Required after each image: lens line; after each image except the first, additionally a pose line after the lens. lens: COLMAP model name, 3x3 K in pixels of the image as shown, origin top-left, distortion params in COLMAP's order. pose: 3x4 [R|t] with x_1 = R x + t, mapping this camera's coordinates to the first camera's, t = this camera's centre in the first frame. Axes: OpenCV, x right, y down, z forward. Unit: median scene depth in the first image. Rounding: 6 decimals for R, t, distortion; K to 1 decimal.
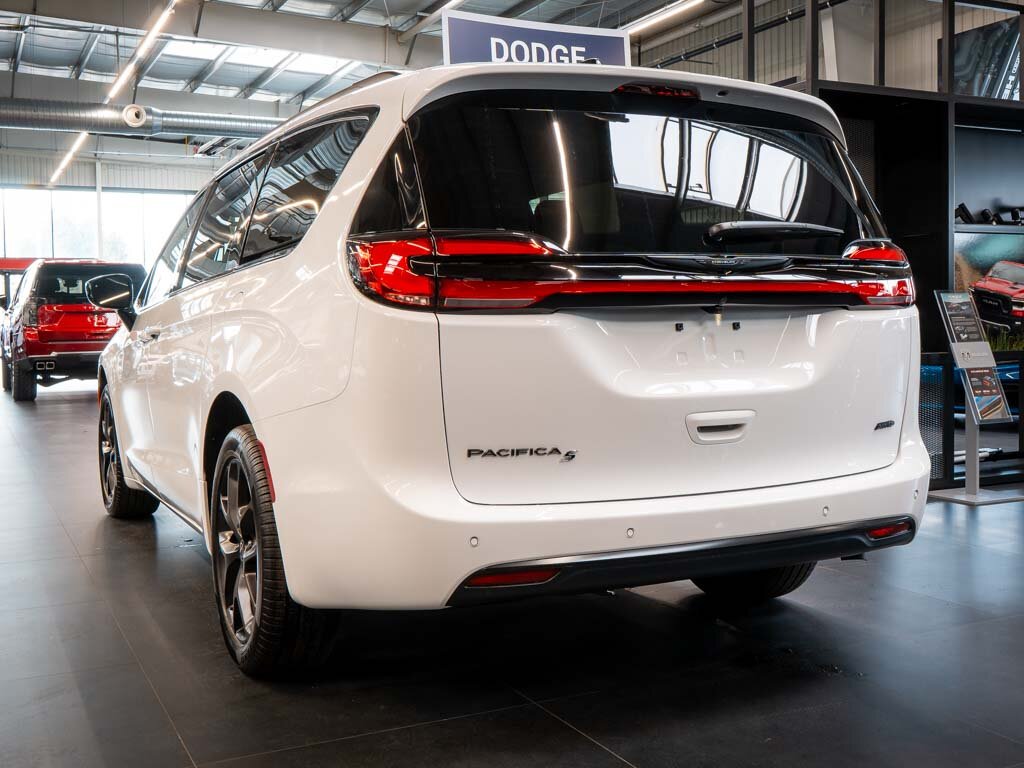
lens RADIAL K [[1017.9, 0, 512.0], [0, 1017.9, 384.0], [0, 0, 1]] dist [0.185107, 0.008271]
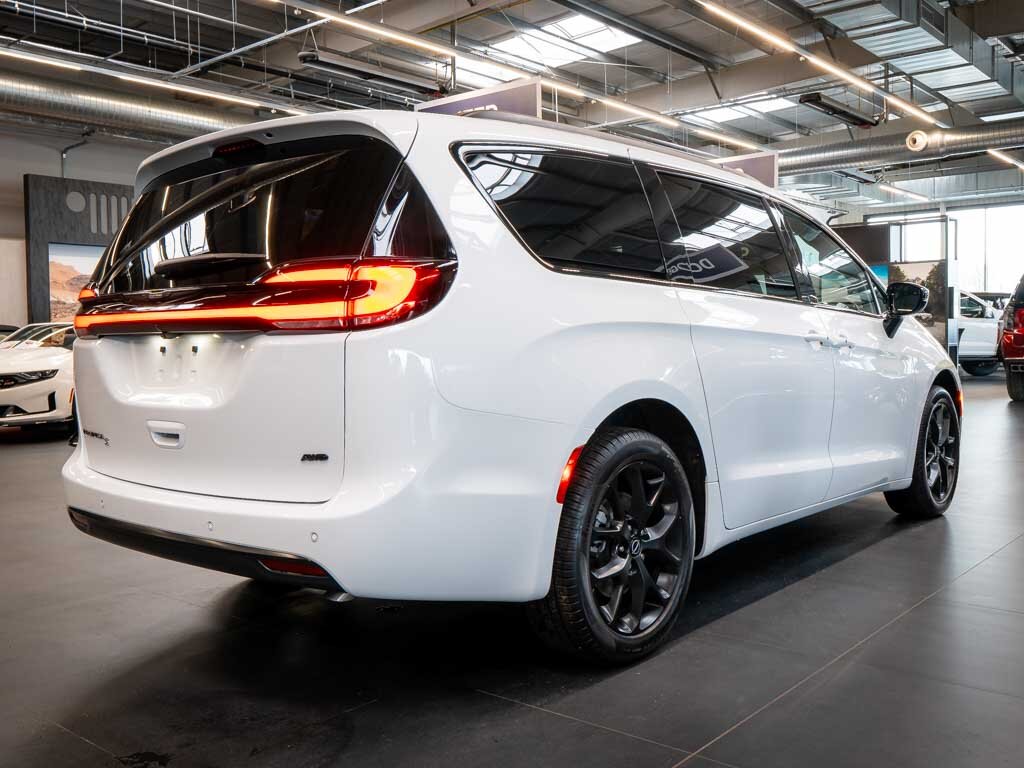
lens RADIAL K [[966.9, 0, 512.0], [0, 966.9, 384.0], [0, 0, 1]] dist [-0.009388, -0.009989]
pose [[0.400176, 0.047422, -0.915210, 1.328866], [-0.048090, 0.998371, 0.030704, -0.066624], [0.915175, 0.031725, 0.401805, 0.893680]]
